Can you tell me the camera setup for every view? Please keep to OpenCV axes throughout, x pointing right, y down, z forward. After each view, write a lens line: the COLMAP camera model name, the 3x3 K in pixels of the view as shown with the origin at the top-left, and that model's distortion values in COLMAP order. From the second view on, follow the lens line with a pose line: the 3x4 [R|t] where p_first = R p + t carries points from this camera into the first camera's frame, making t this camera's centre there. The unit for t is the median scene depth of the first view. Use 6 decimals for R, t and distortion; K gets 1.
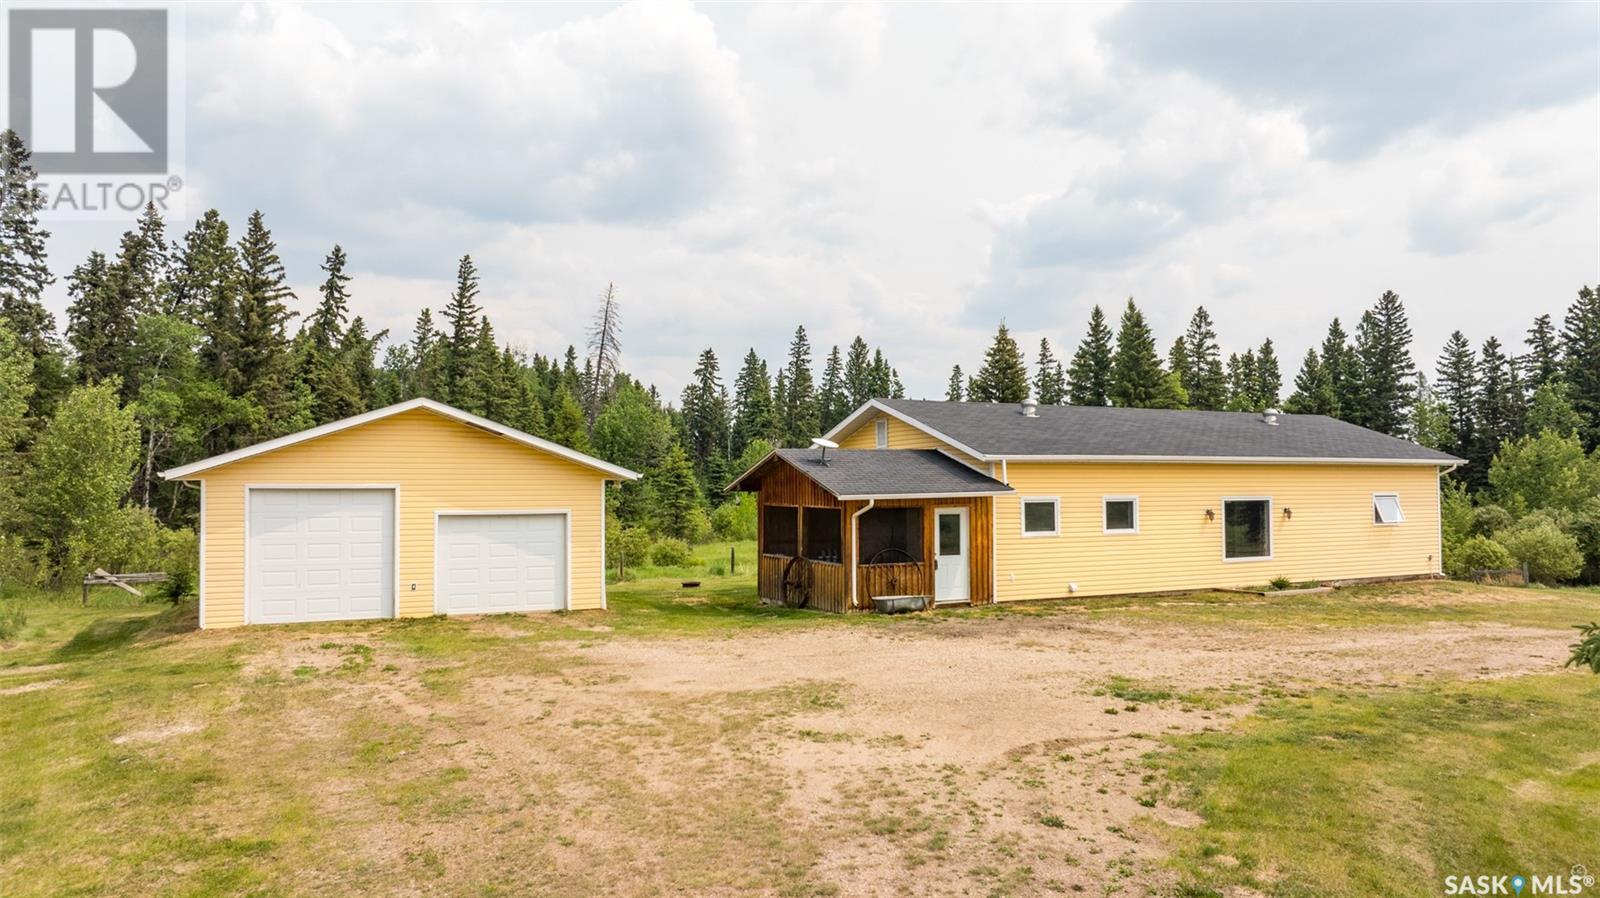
lens RADIAL K [[1125.2, 0, 809.4], [0, 1125.2, 452.6], [0, 0, 1]] dist [-0.043486, 0.034777]
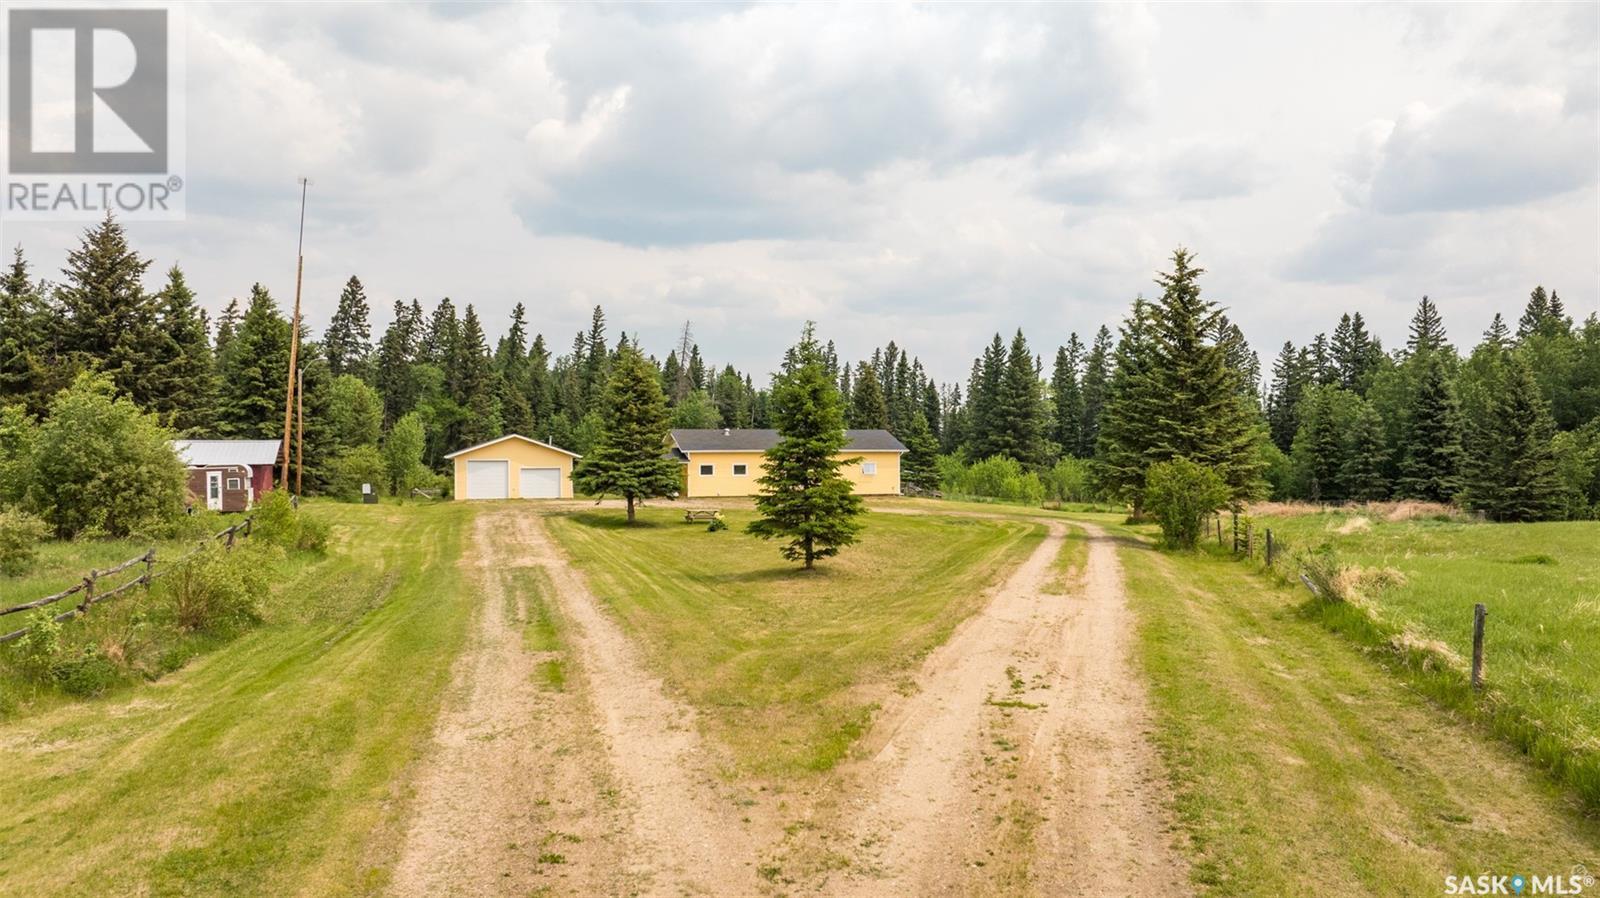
lens RADIAL K [[1125.2, 0, 809.4], [0, 1125.2, 452.6], [0, 0, 1]] dist [-0.043486, 0.034777]
pose [[0.985356, 0.002034, -0.170497, 0.371982], [0.004004, 0.999377, 0.035063, -0.036145], [0.170462, -0.035232, 0.984734, -0.734850]]
